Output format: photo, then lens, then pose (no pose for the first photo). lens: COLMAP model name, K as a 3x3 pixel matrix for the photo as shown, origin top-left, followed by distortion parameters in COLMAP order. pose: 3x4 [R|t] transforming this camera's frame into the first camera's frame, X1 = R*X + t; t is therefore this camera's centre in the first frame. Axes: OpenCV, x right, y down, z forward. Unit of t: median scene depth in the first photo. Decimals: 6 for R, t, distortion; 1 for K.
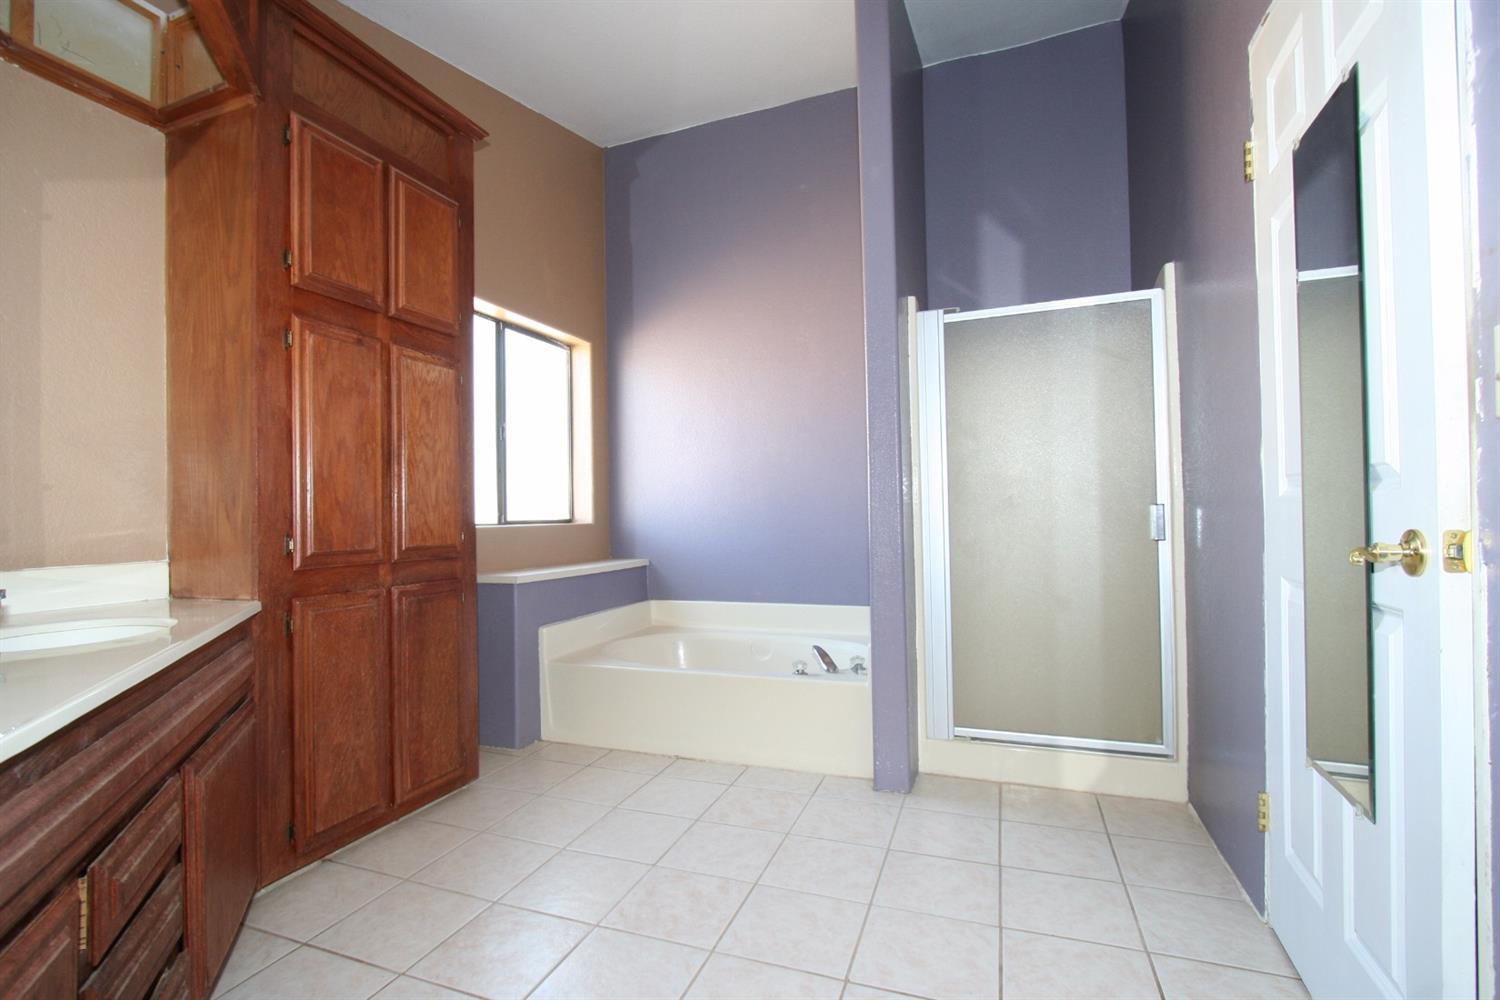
lens RADIAL K [[696.3, 0, 744.5], [0, 696.3, 508.5], [0, 0, 1]] dist [-0.018190, 0.002042]
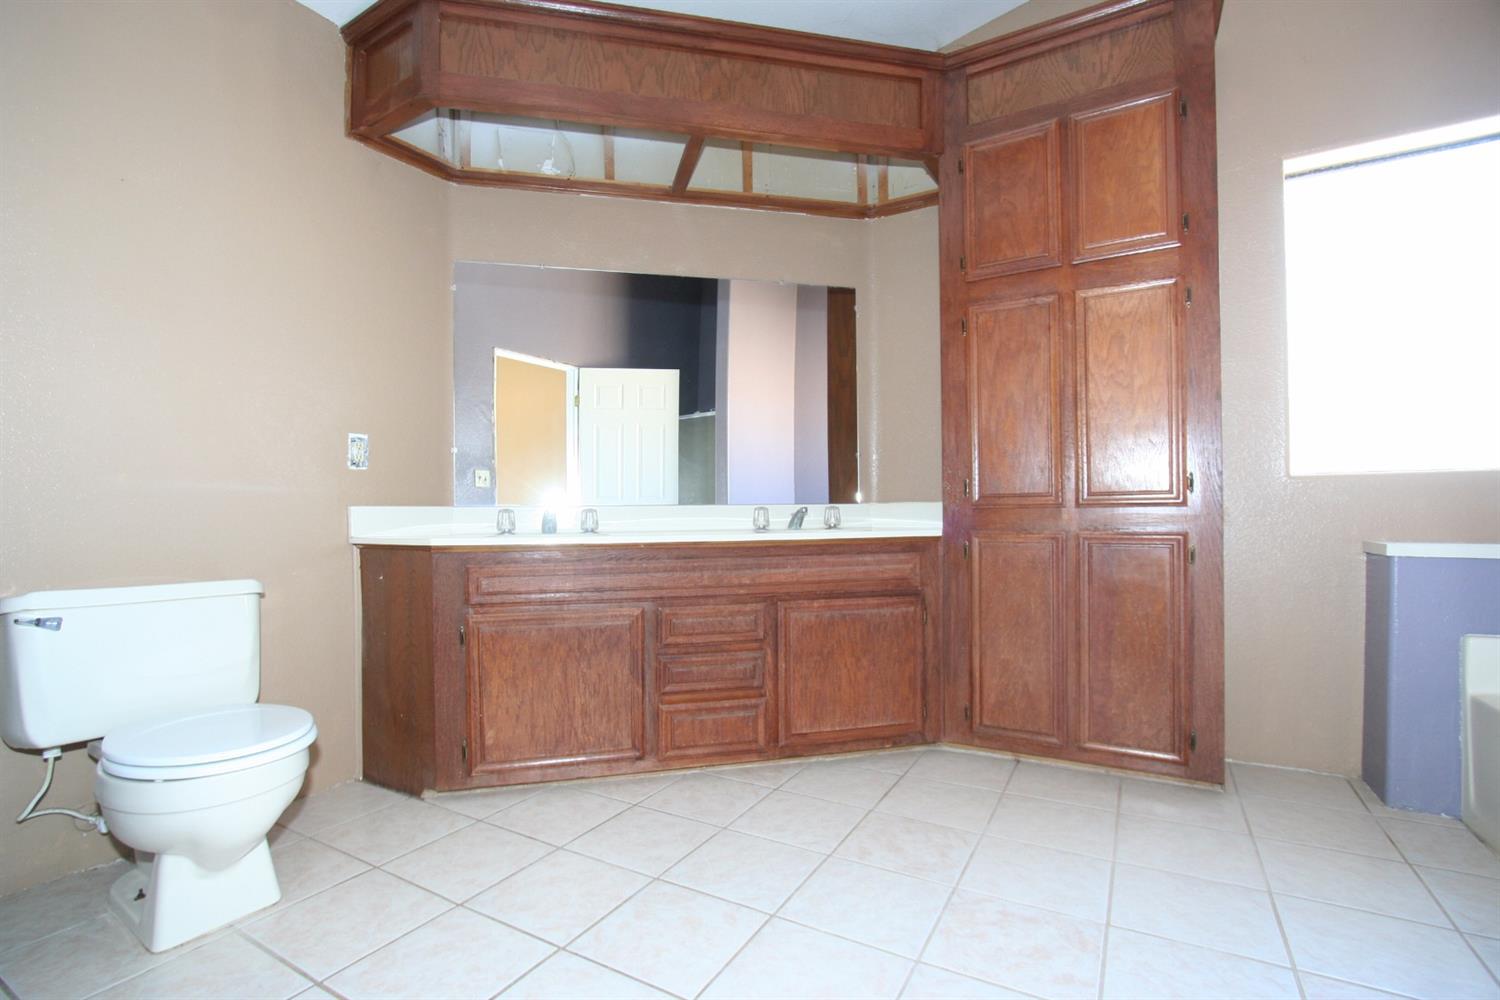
lens RADIAL K [[696.3, 0, 744.7], [0, 696.3, 502.9], [0, 0, 1]] dist [-0.018190, 0.002042]
pose [[-0.175239, 0.008852, -0.984486, 0.620189], [0.021311, 0.999759, 0.005196, 0.059931], [0.984295, -0.020070, -0.175385, 0.758286]]
